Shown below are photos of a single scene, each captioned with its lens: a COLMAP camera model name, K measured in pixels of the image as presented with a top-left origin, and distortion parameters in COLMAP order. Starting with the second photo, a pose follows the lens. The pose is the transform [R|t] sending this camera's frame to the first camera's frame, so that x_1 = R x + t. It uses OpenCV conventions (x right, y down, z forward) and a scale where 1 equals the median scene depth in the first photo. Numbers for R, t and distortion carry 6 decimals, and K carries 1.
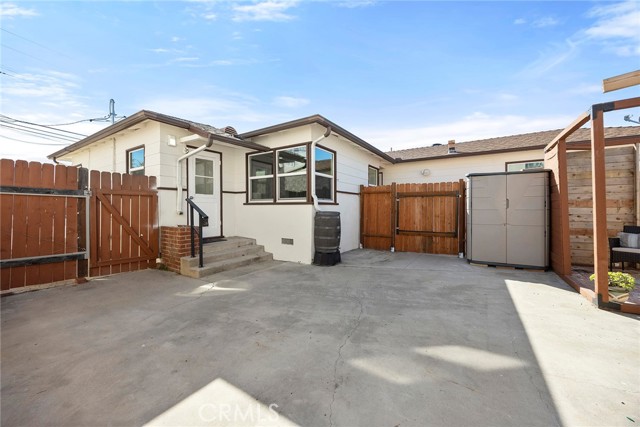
lens RADIAL K [[245.8, 0, 318.9], [0, 245.8, 210.7], [0, 0, 1]] dist [0.002362, 0.000123]
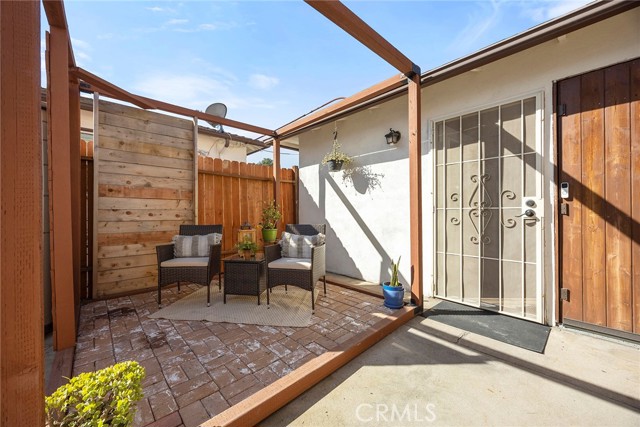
lens RADIAL K [[245.8, 0, 319.9], [0, 245.8, 213.8], [0, 0, 1]] dist [0.002362, 0.000123]
pose [[0.262324, -0.001441, 0.964979, 0.631479], [0.002172, 0.999997, 0.000903, 0.027356], [-0.964978, 0.001860, 0.262326, 0.412549]]
